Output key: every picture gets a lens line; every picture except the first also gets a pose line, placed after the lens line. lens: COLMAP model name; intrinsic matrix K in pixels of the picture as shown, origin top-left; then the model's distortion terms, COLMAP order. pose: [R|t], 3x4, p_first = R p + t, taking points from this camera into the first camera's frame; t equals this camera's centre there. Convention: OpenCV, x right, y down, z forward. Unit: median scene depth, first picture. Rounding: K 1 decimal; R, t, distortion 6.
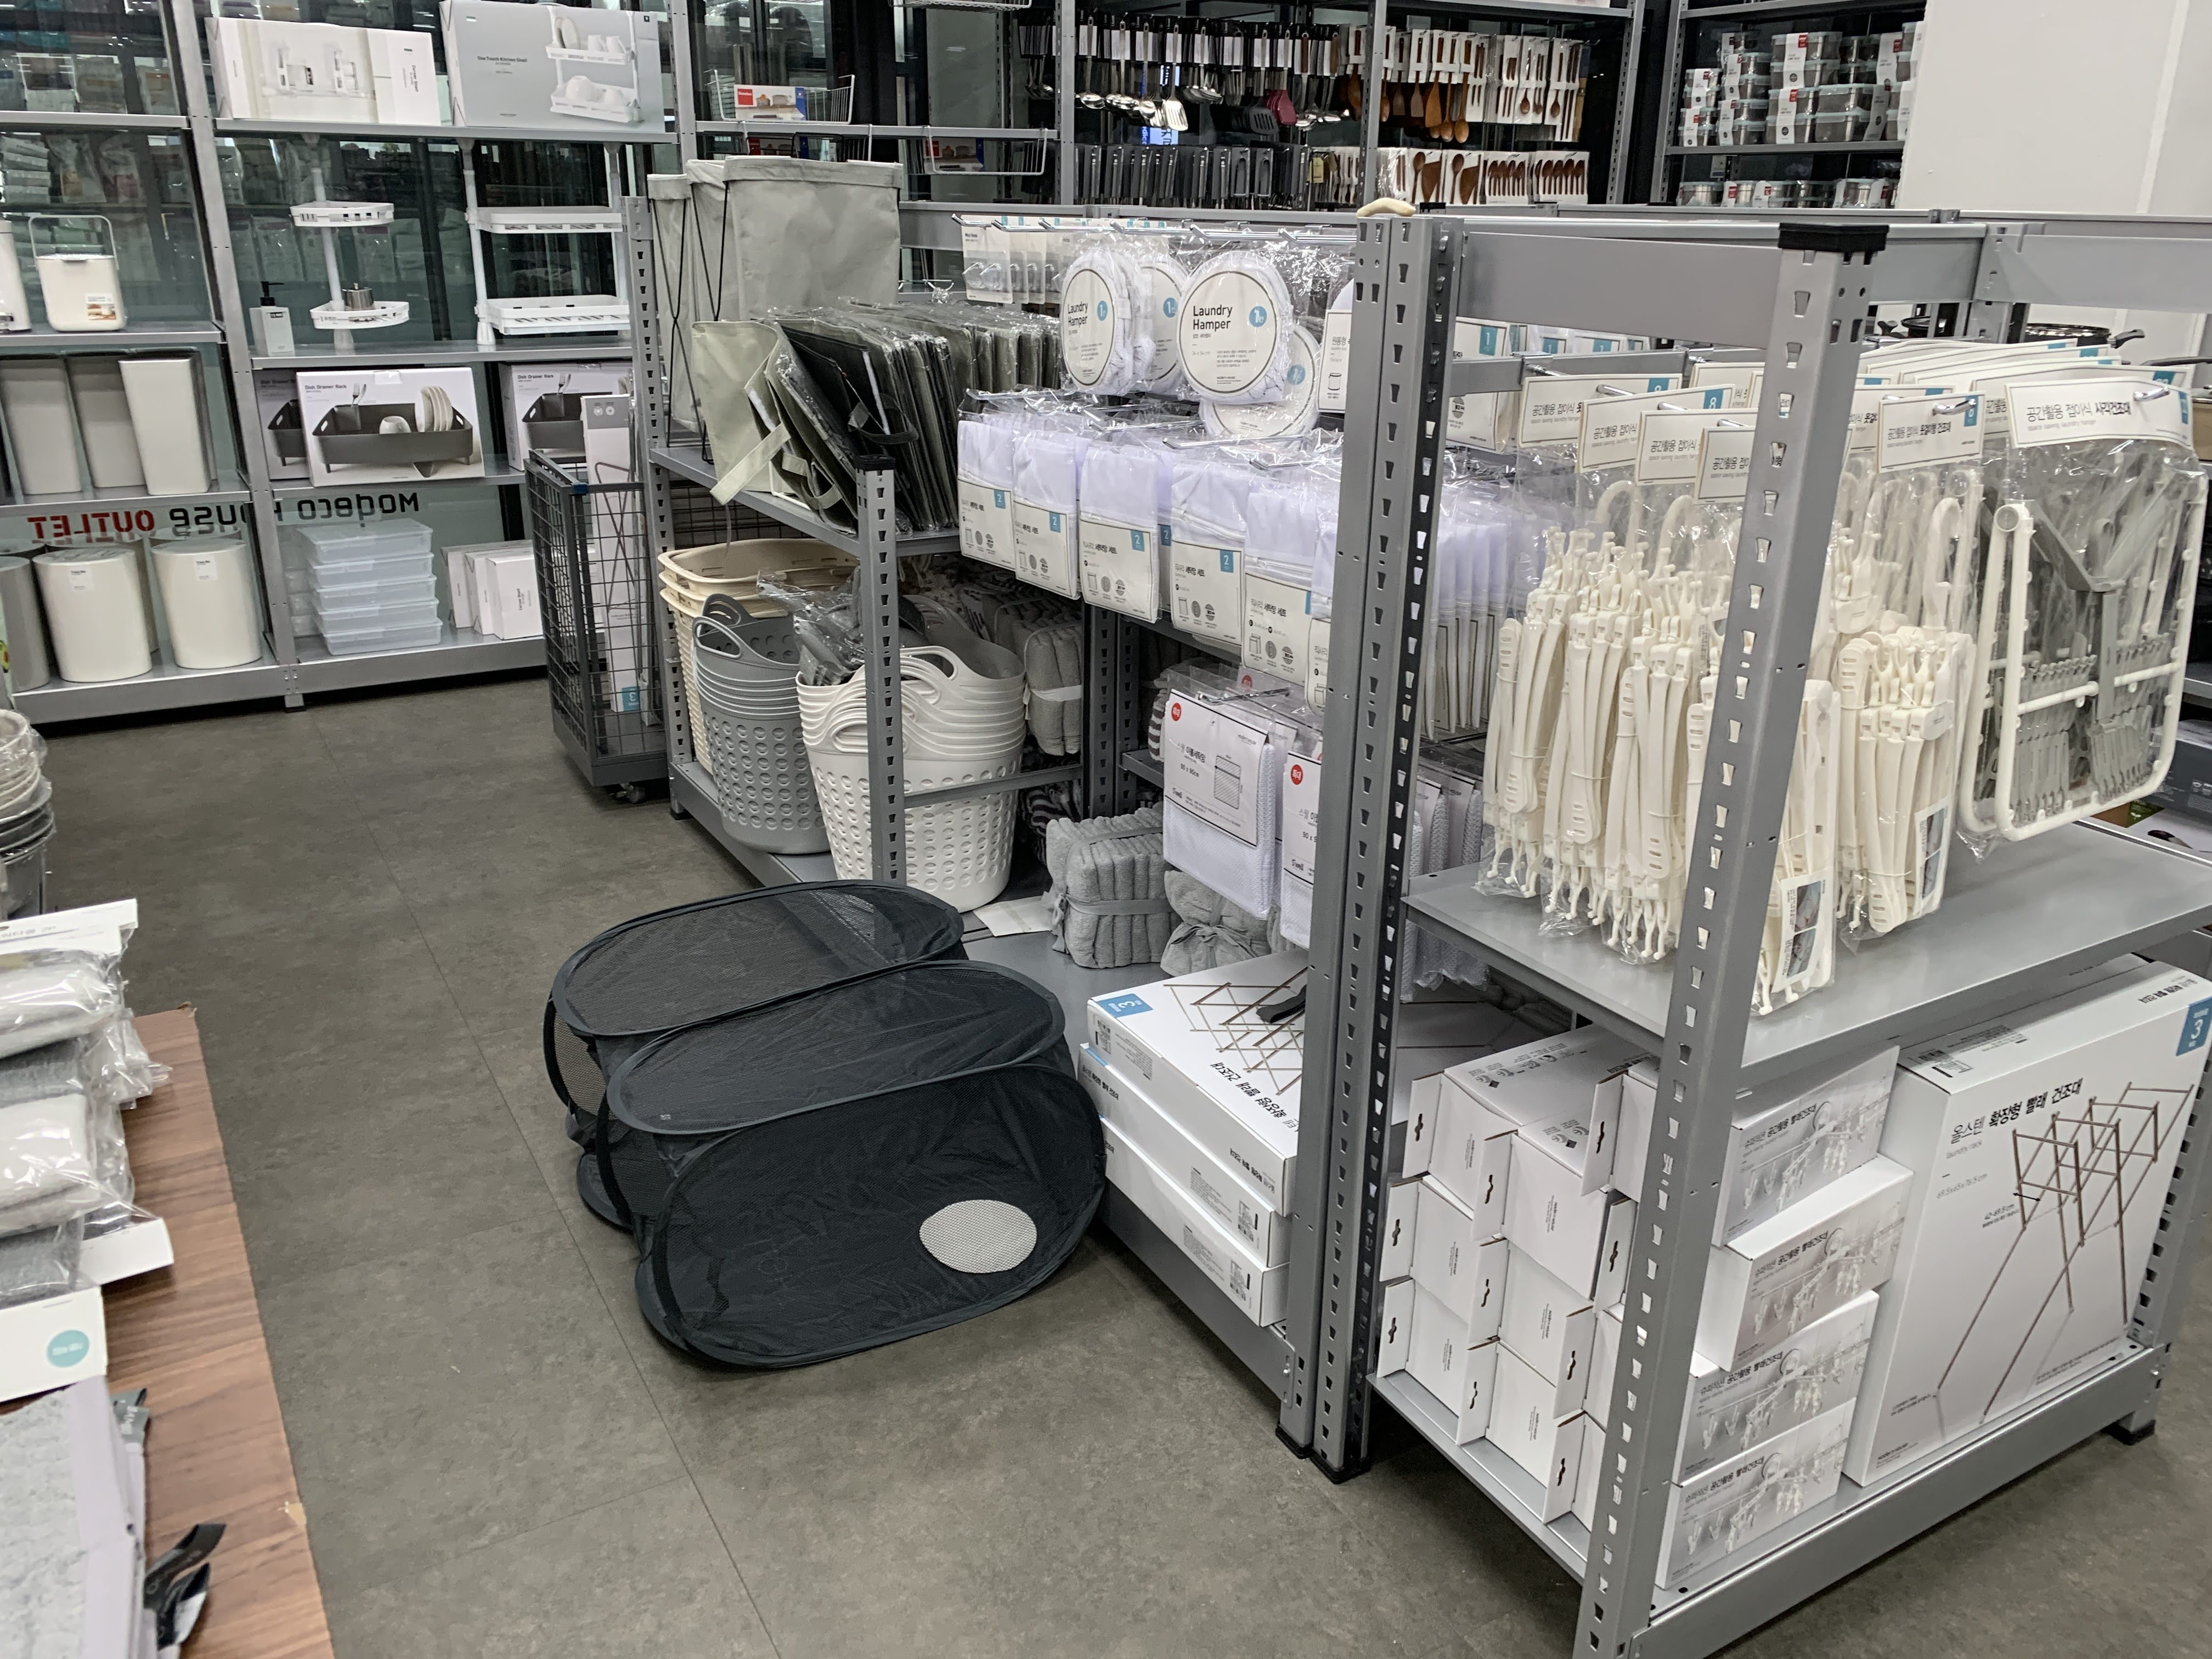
lens RADIAL K [[1696.7, 0, 1121.0], [0, 1696.7, 812.2], [0, 0, 1]] dist [0.024782, -0.017472]
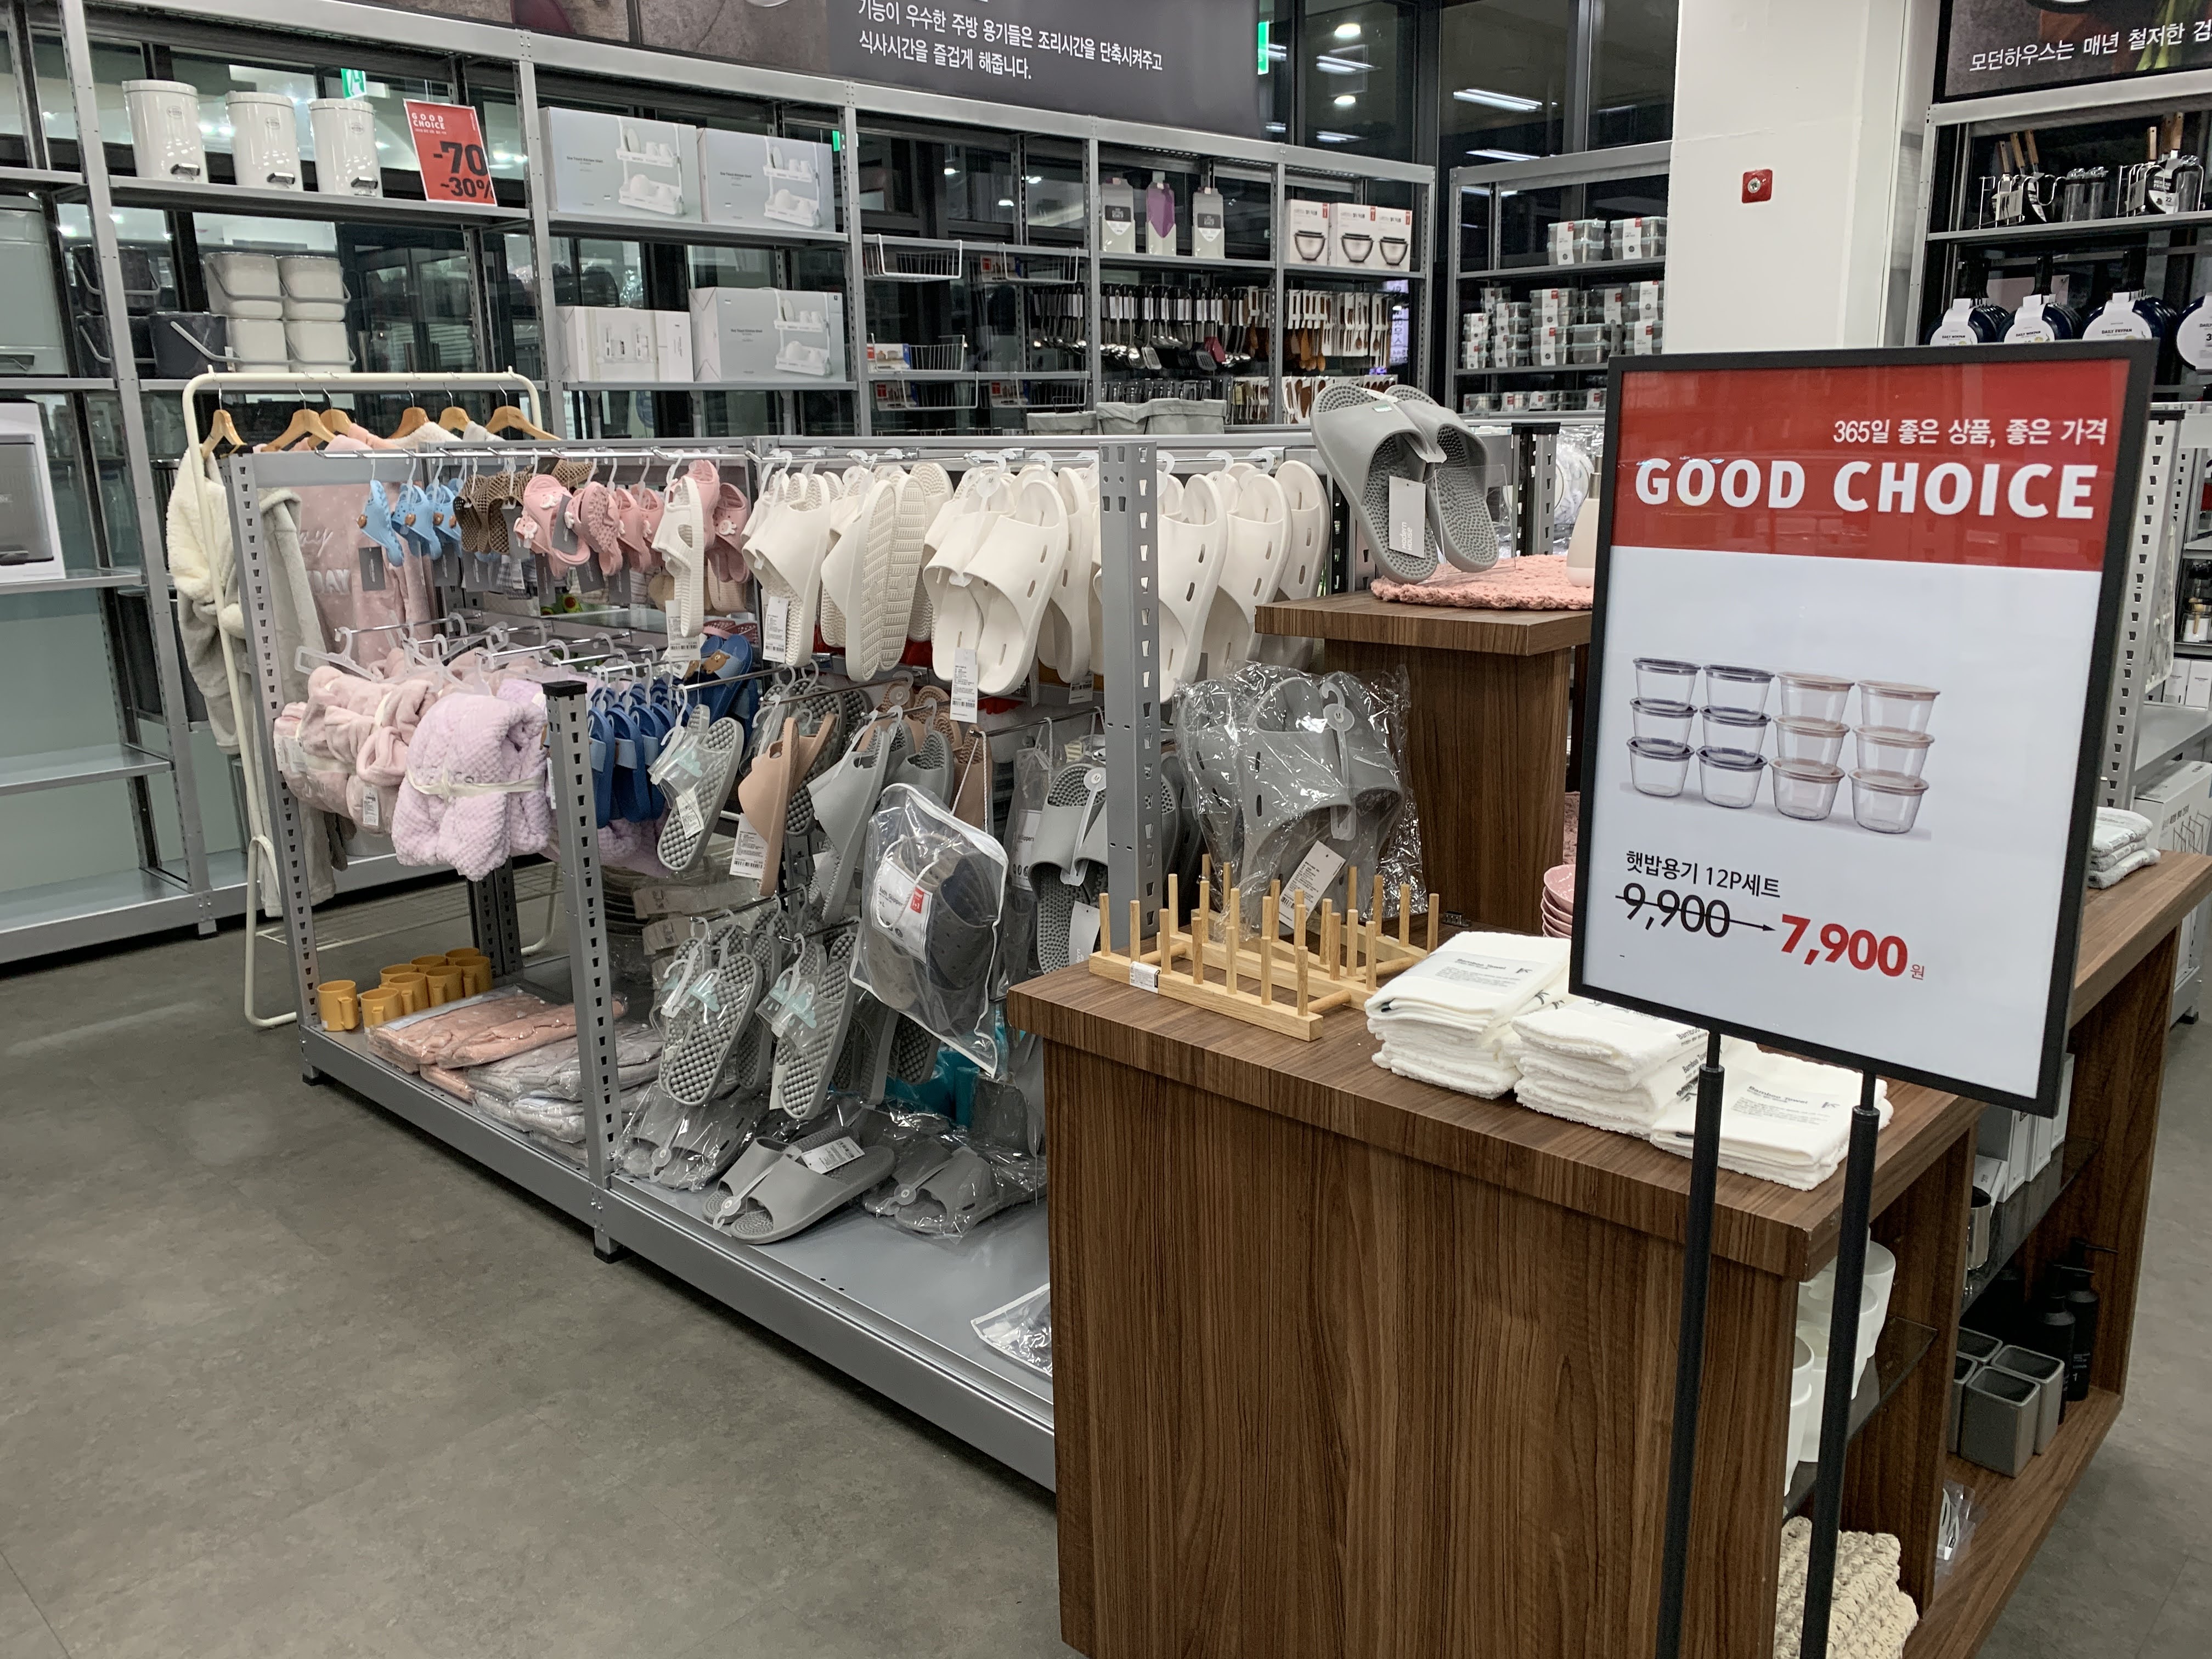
lens RADIAL K [[1696.7, 0, 1114.4], [0, 1696.7, 813.4], [0, 0, 1]] dist [0.024782, -0.017472]
pose [[0.962410, -0.094778, 0.254526, -0.326161], [0.124675, 0.986733, -0.103990, 0.062290], [-0.241293, 0.131814, 0.961459, -0.182835]]
